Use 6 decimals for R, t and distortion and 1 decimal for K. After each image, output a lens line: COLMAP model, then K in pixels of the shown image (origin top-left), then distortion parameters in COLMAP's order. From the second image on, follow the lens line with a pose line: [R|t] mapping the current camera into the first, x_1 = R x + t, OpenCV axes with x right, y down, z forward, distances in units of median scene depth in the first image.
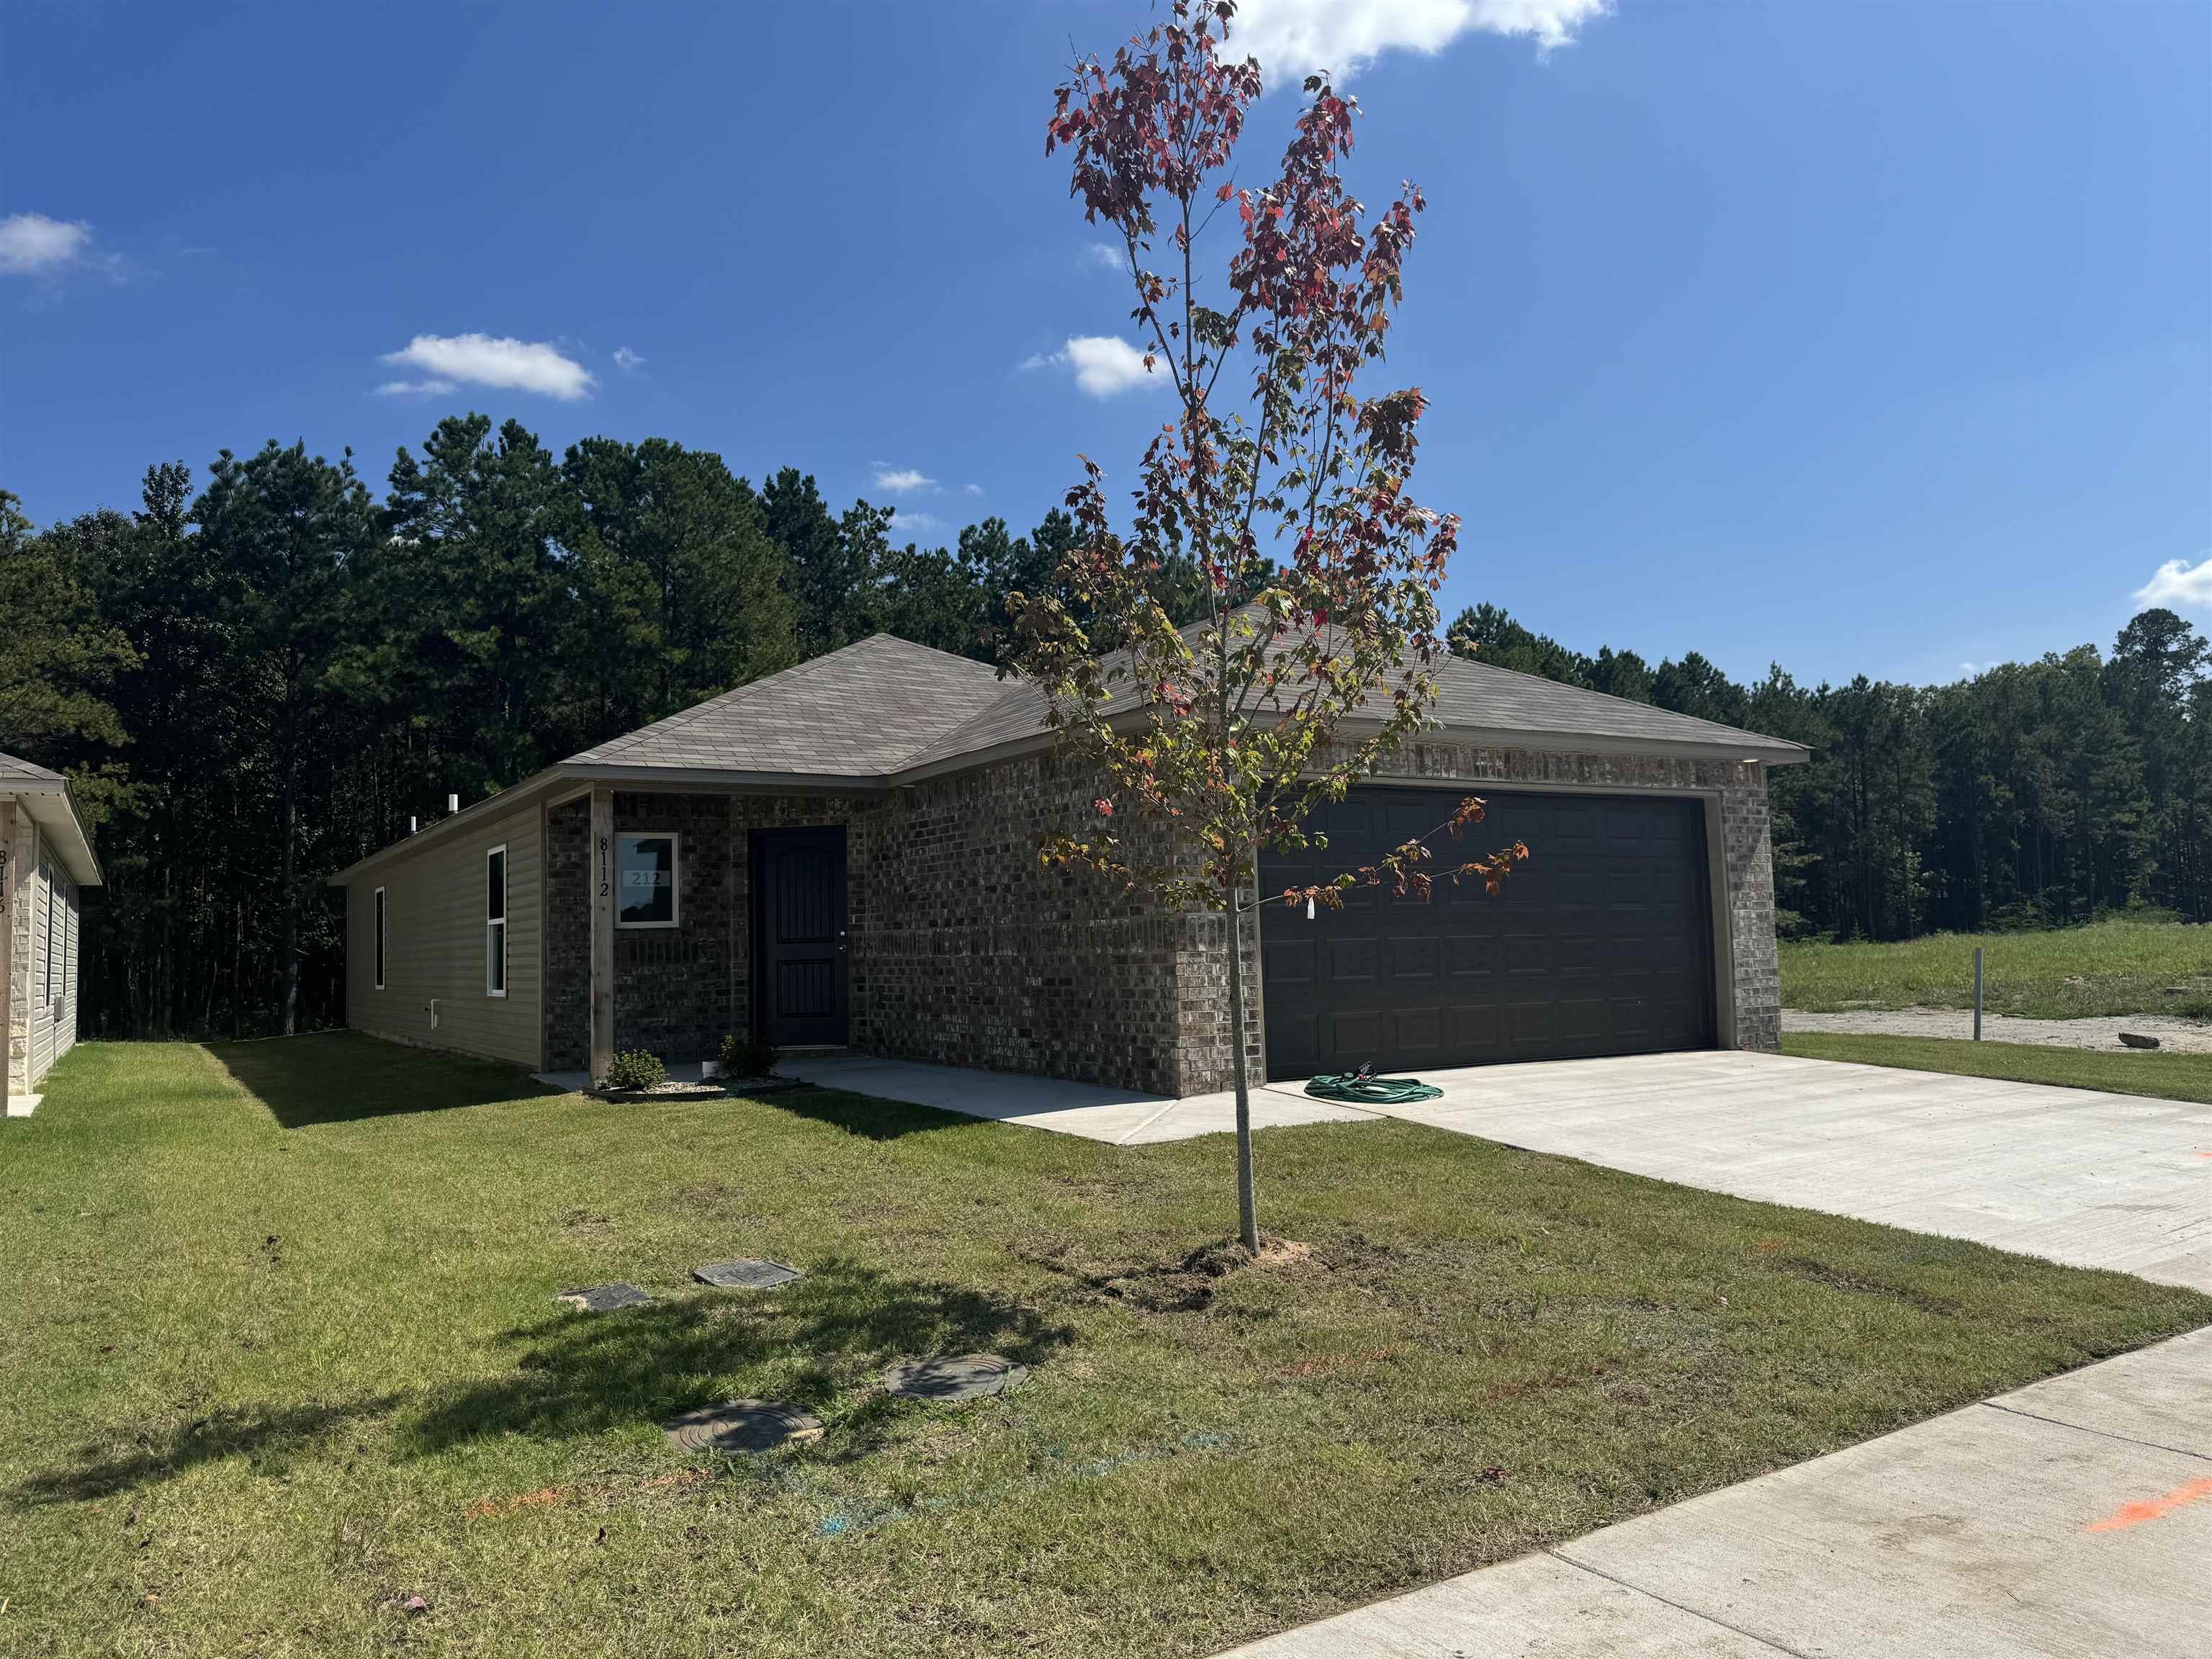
lens RADIAL K [[1535.2, 0, 1106.0], [0, 1535.2, 829.5], [0, 0, 1]] dist [0.153944, -0.261735]
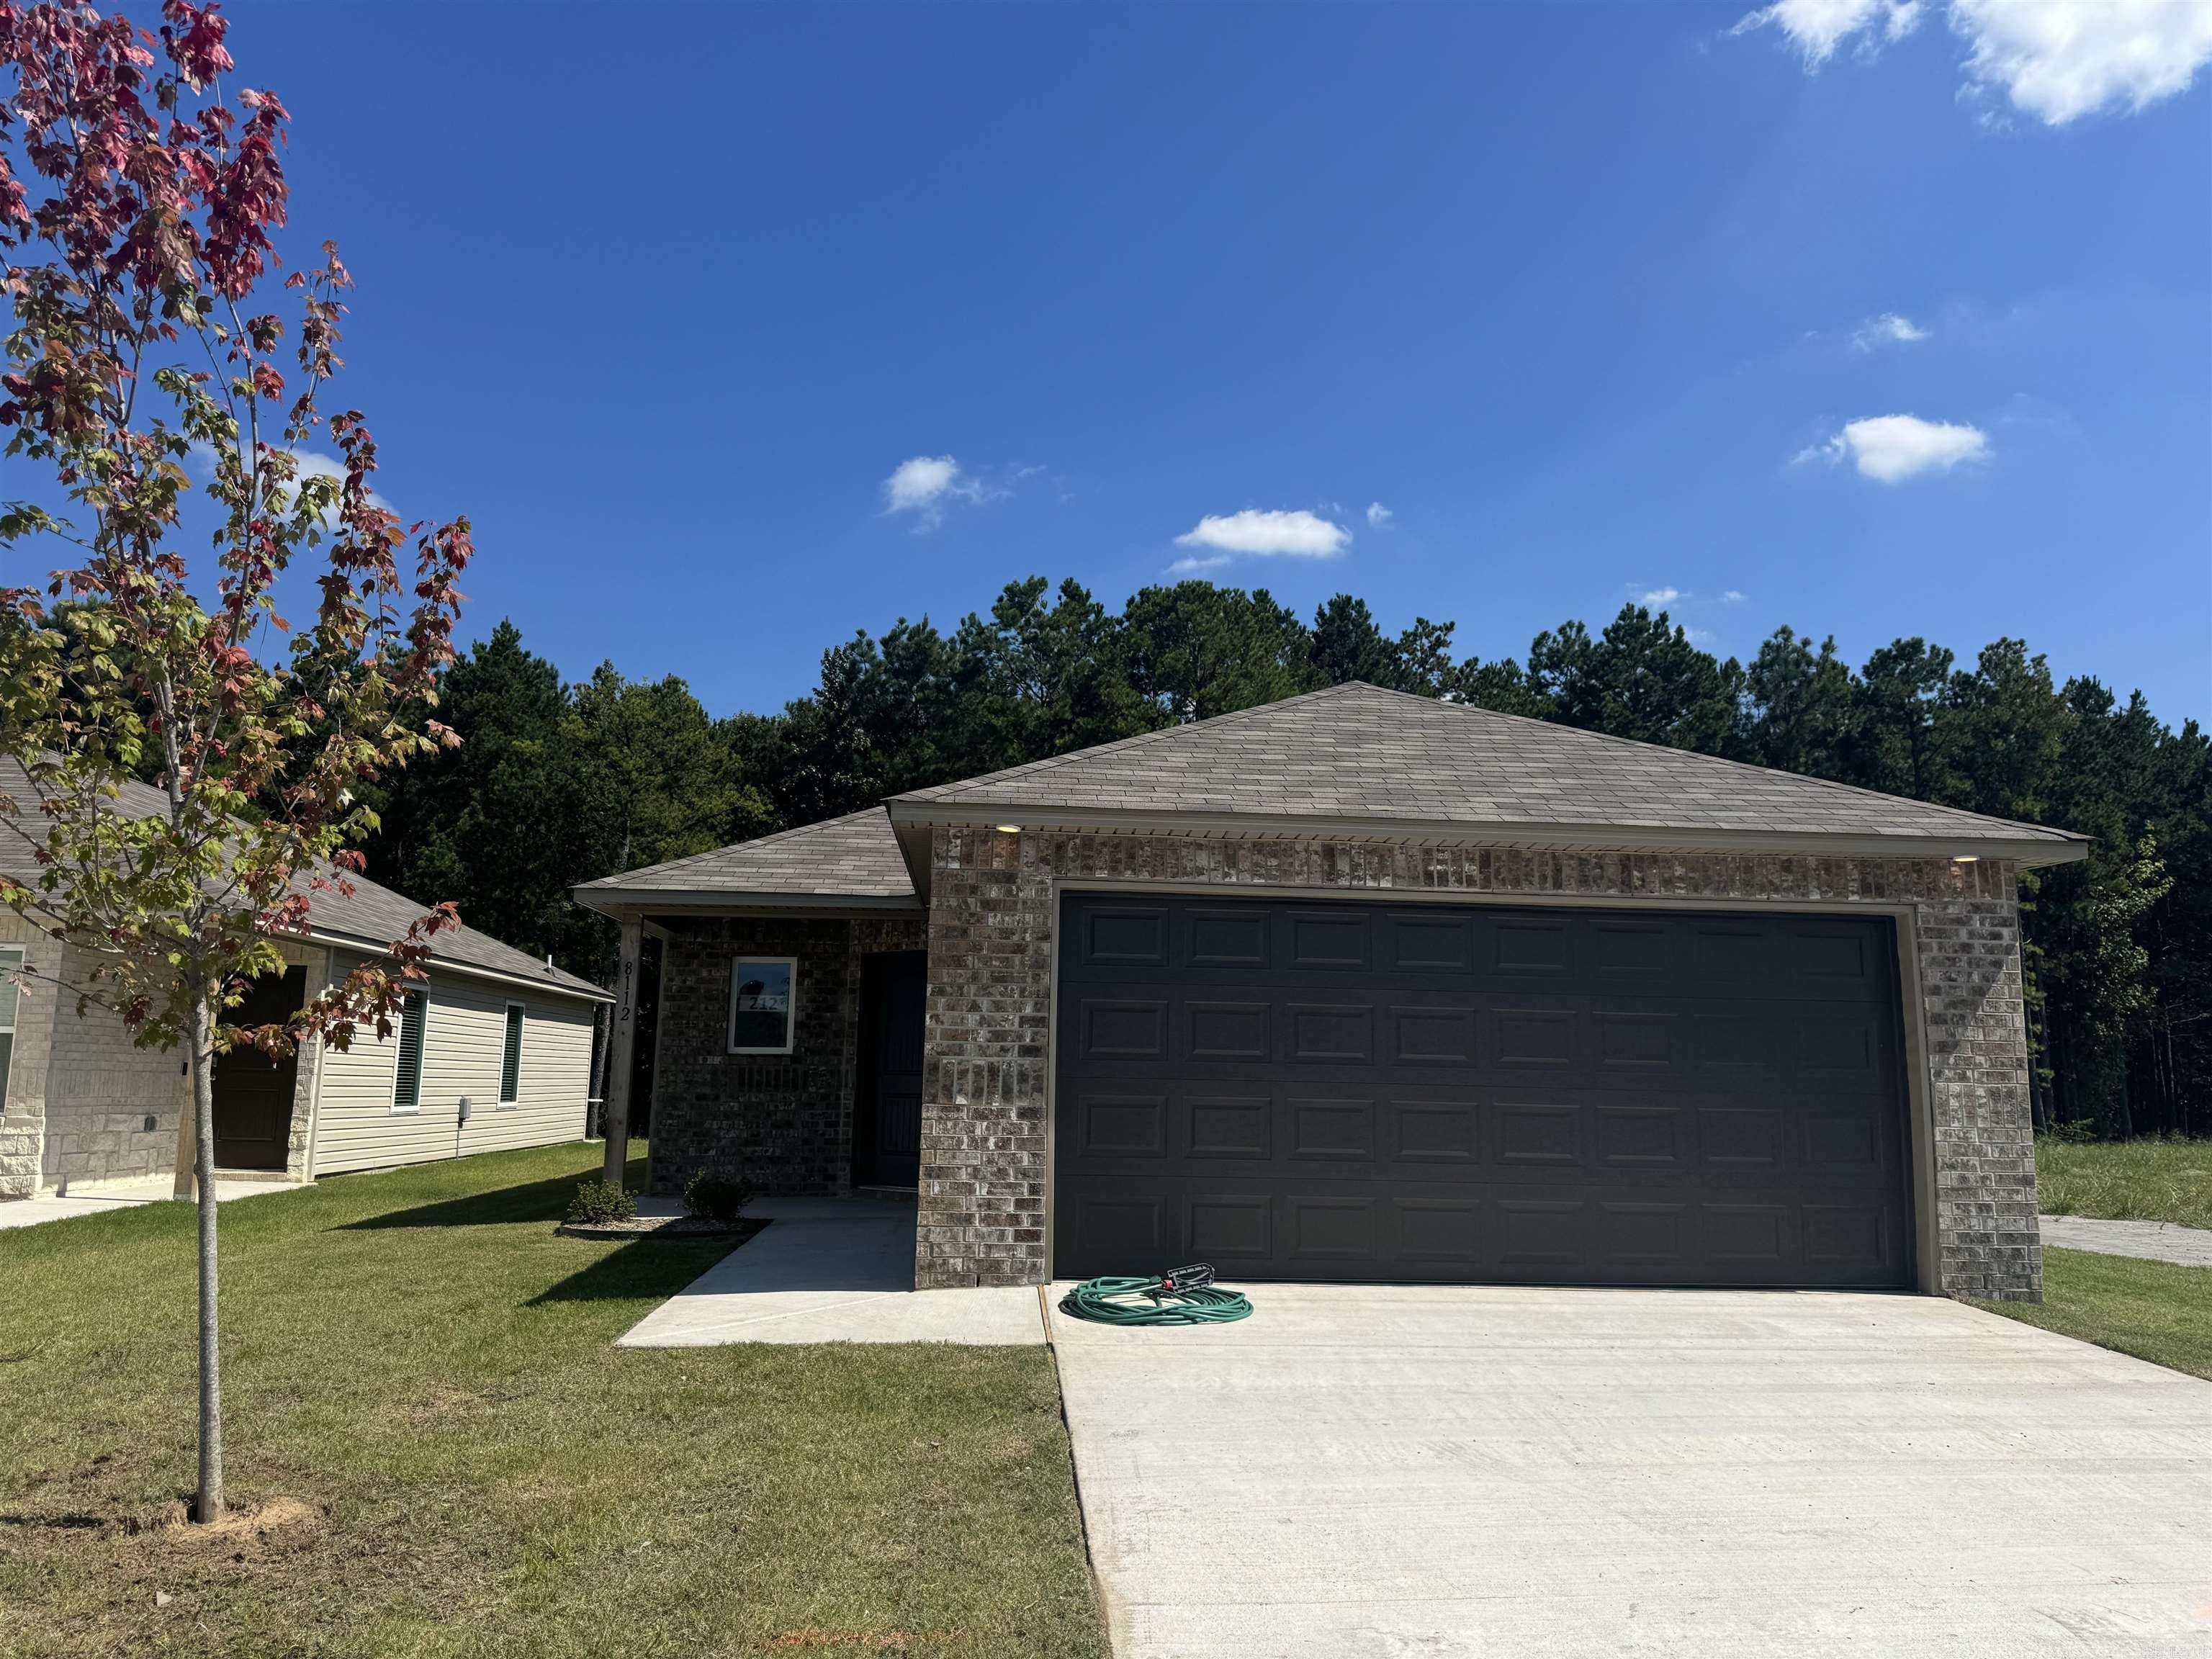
lens RADIAL K [[1535.2, 0, 1106.0], [0, 1535.2, 829.5], [0, 0, 1]] dist [0.153944, -0.261735]
pose [[0.891473, -0.031935, -0.451948, 0.382739], [-0.006099, 0.996577, -0.082449, 0.001121], [0.453033, 0.076257, 0.888226, 0.230562]]
